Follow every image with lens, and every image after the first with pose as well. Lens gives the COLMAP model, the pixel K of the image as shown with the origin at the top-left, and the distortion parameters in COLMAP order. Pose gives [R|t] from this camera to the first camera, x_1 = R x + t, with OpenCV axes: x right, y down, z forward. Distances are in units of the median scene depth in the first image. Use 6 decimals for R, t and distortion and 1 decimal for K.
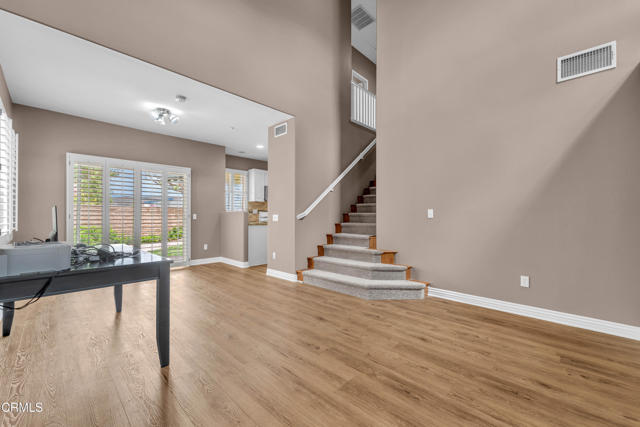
lens RADIAL K [[257.4, 0, 319.0], [0, 257.4, 213.7], [0, 0, 1]] dist [0.011225, 0.000011]
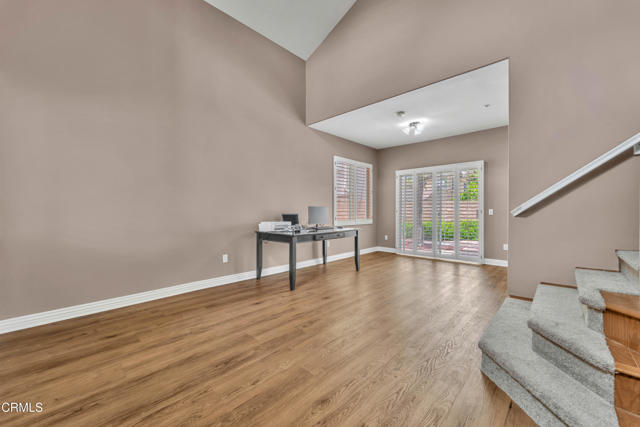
lens RADIAL K [[252.7, 0, 321.7], [0, 252.7, 212.3], [0, 0, 1]] dist [0.001336, -0.000127]
pose [[0.016497, 0.001137, -0.999863, 1.106438], [0.003764, 0.999992, 0.001200, 0.020426], [0.999857, -0.003783, 0.016493, 1.062855]]
